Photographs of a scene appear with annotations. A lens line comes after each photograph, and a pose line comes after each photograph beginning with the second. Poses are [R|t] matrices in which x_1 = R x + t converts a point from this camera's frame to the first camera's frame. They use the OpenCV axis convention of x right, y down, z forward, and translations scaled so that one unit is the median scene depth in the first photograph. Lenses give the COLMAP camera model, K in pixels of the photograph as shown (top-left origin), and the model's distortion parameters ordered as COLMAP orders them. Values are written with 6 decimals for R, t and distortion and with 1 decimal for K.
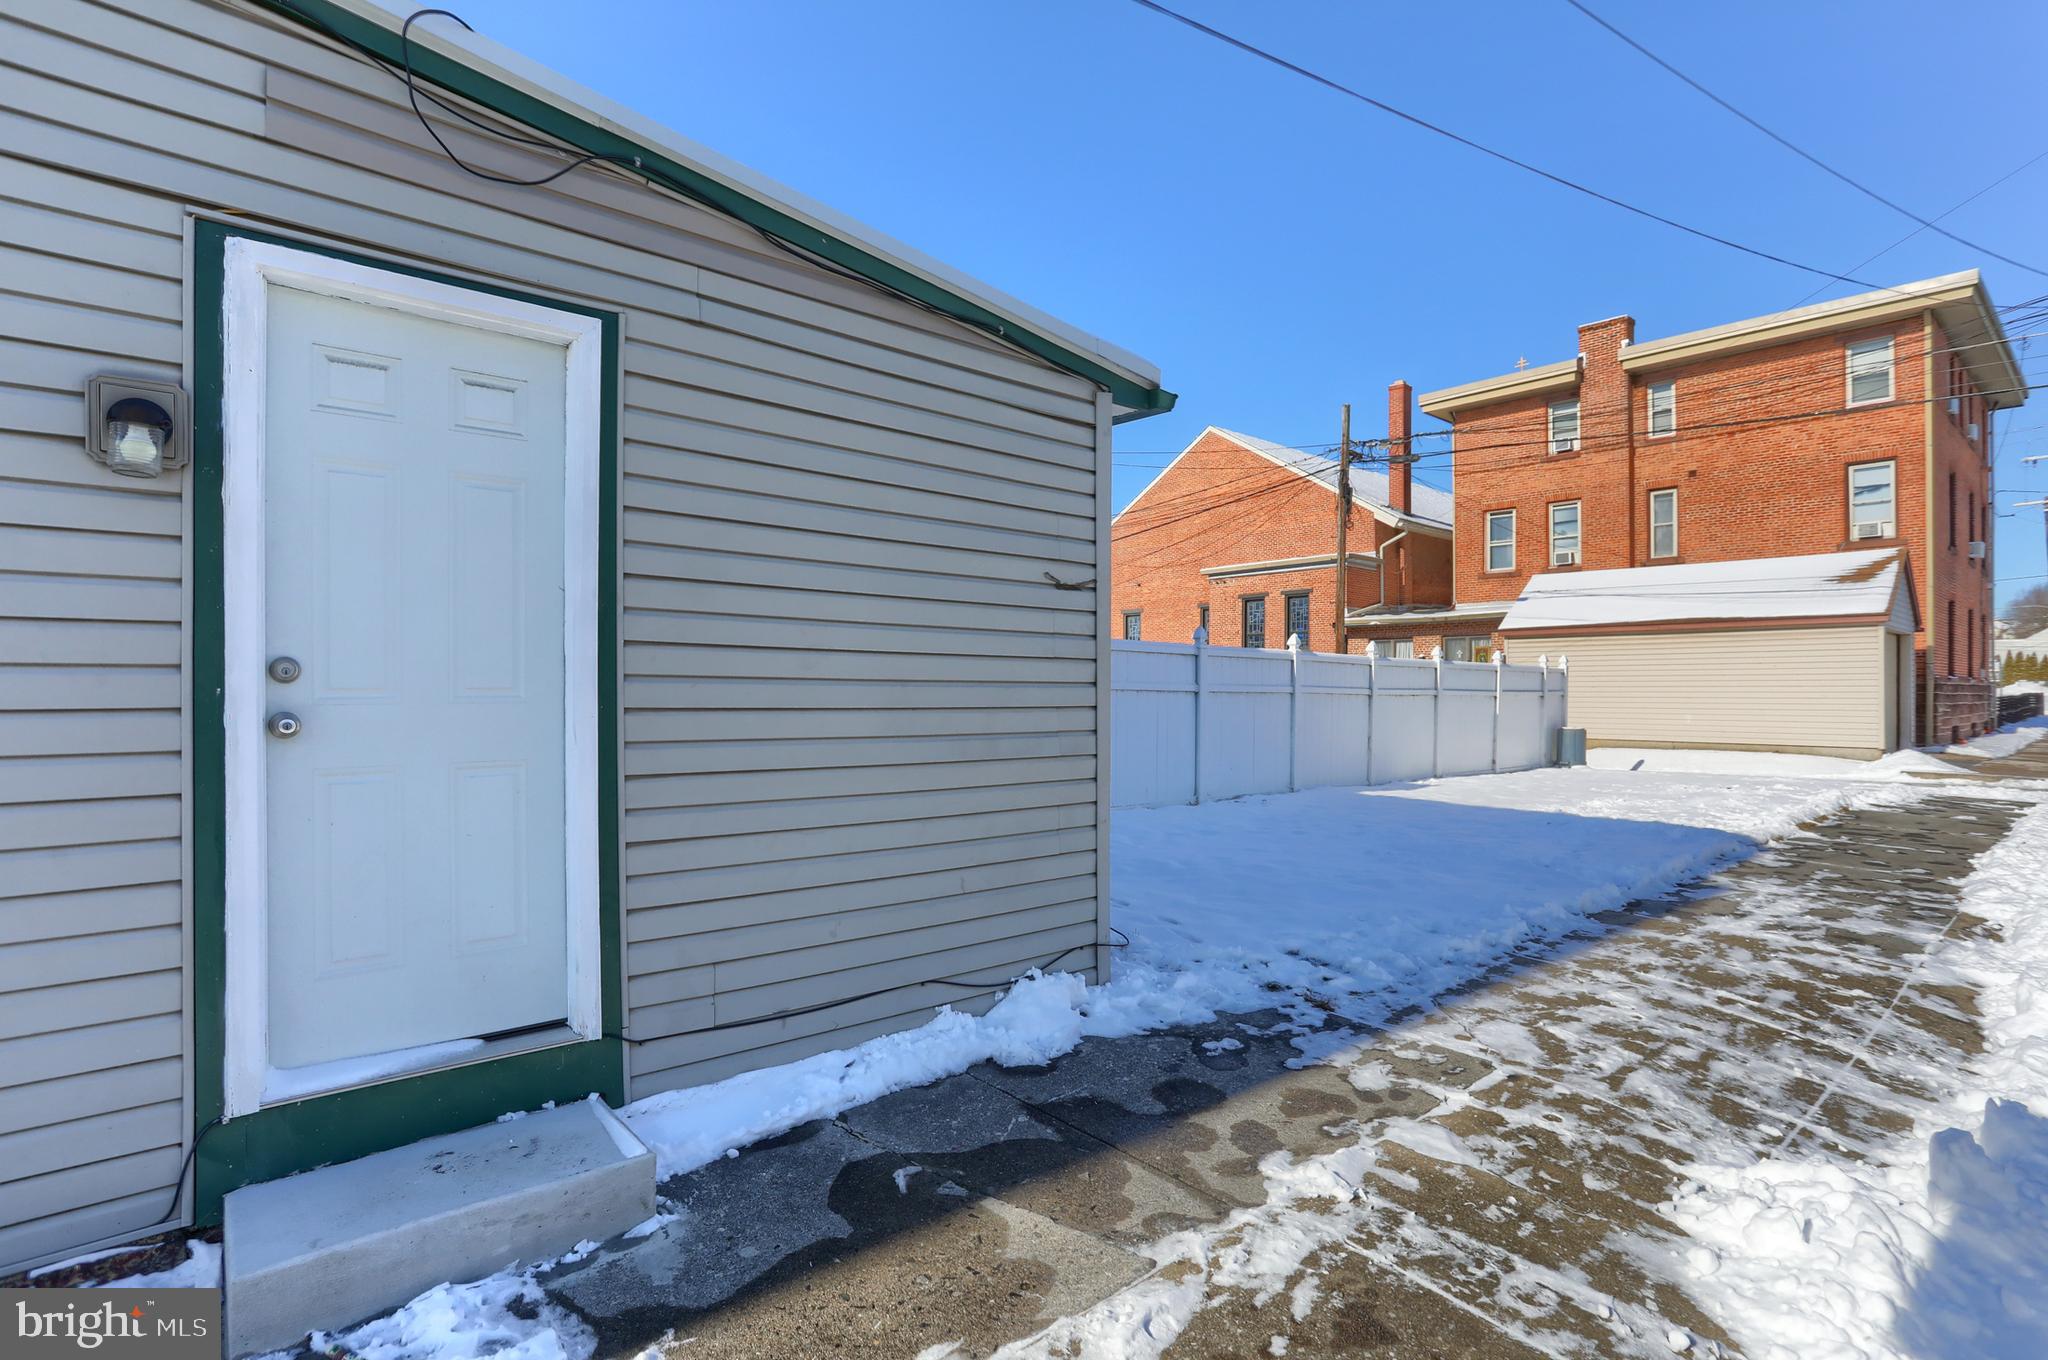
lens RADIAL K [[993.0, 0, 1019.8], [0, 993.0, 672.3], [0, 0, 1]] dist [-0.060308, 0.033036]
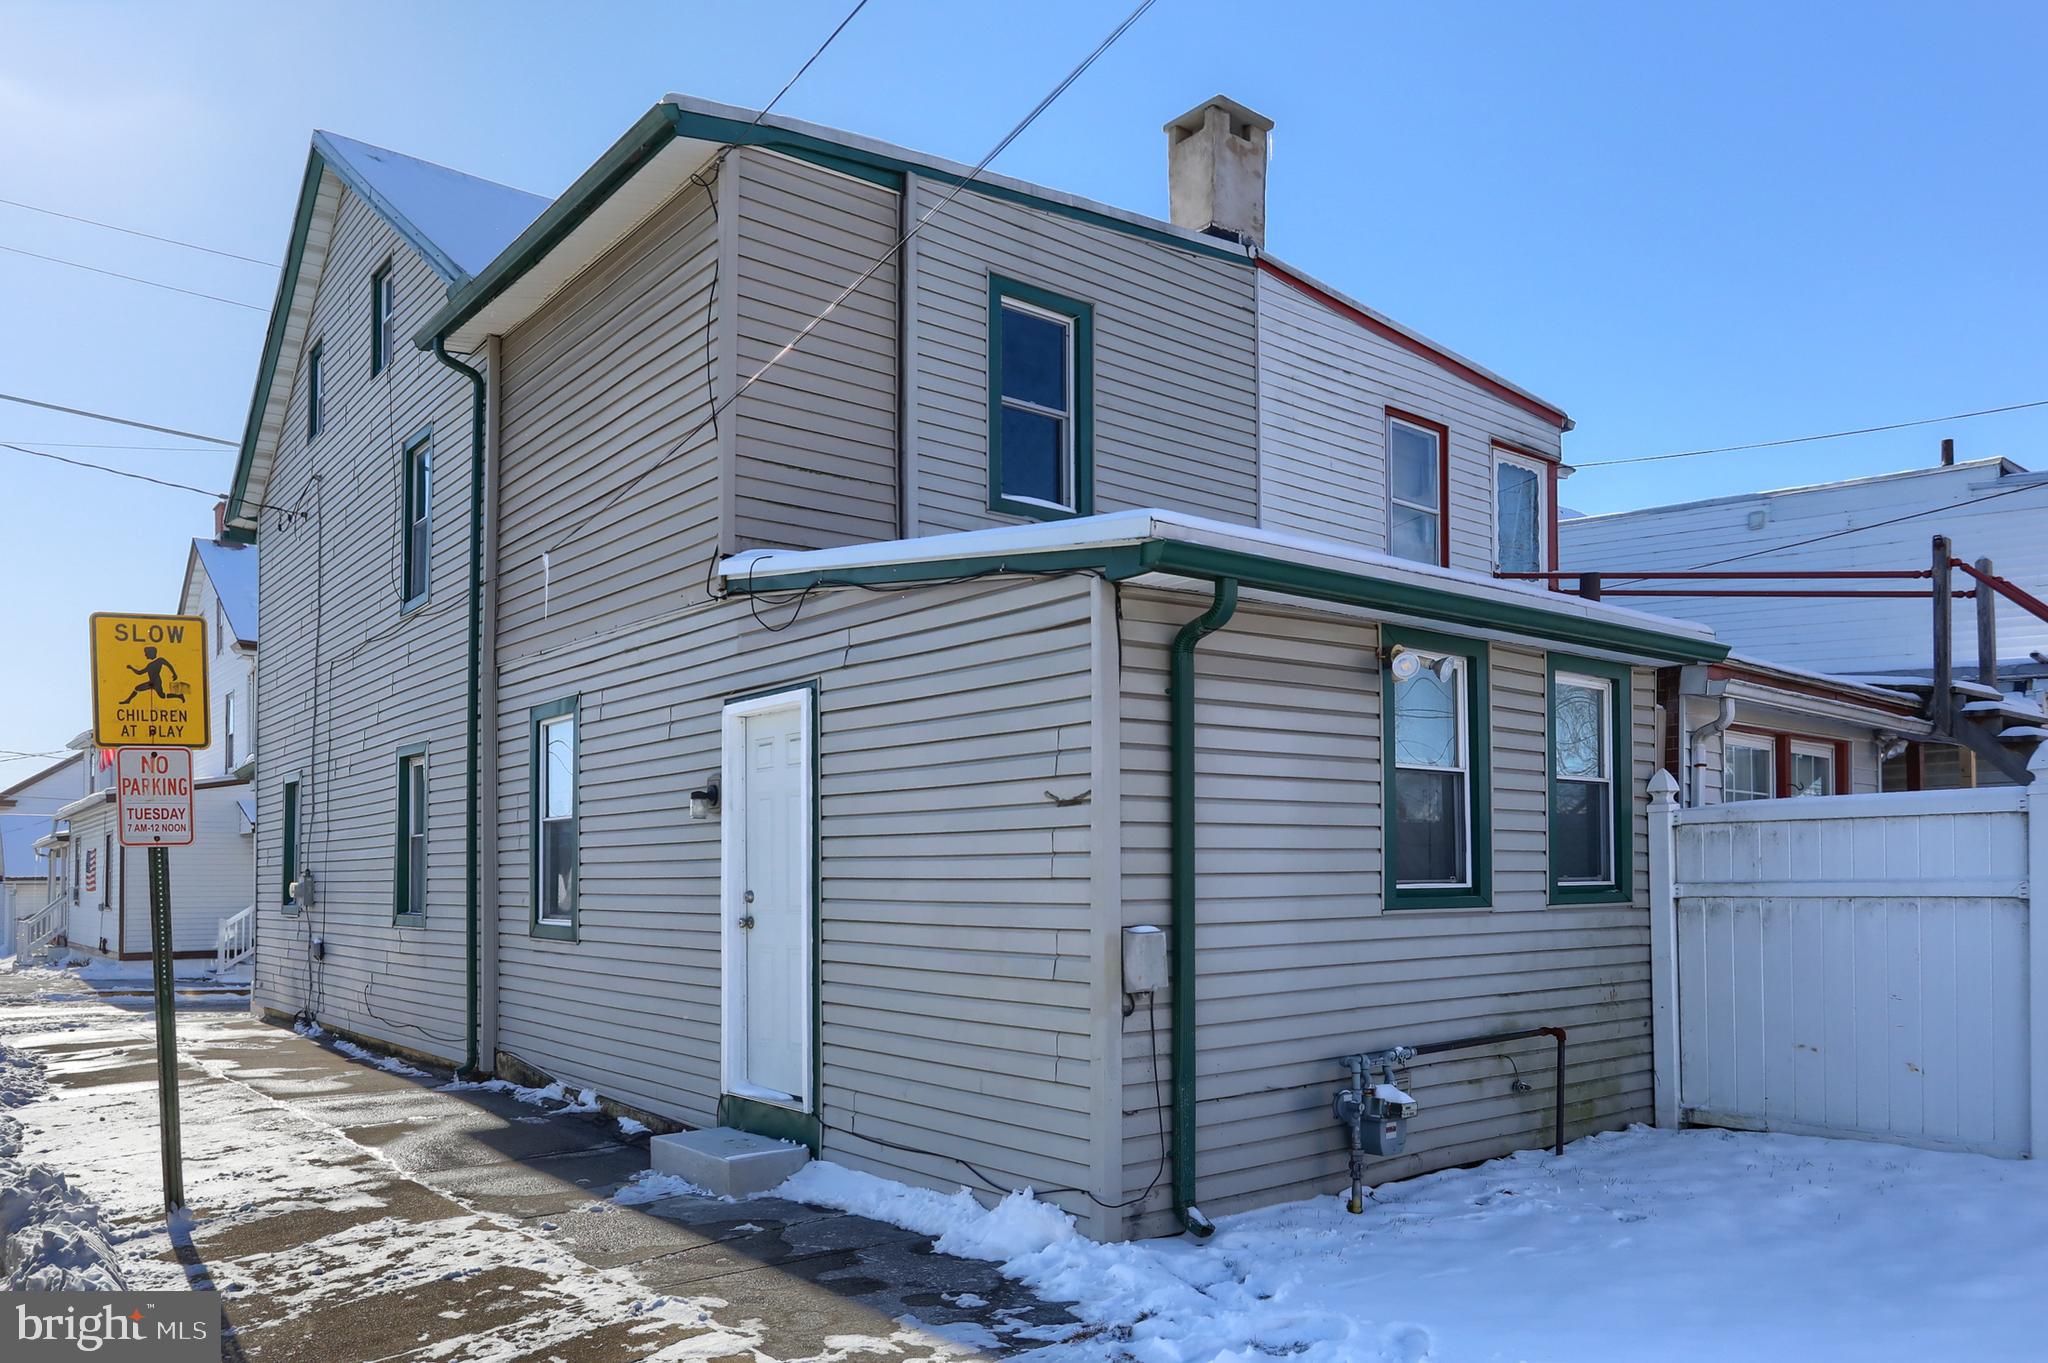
lens RADIAL K [[1425.7, 0, 1026.9], [0, 1425.7, 824.3], [0, 0, 1]] dist [-0.003318, 0.001240]
pose [[-0.010485, -0.035787, -0.999304, 1.969247], [0.031568, 0.998849, -0.036101, -0.024202], [0.999447, -0.031924, -0.009344, 1.360852]]
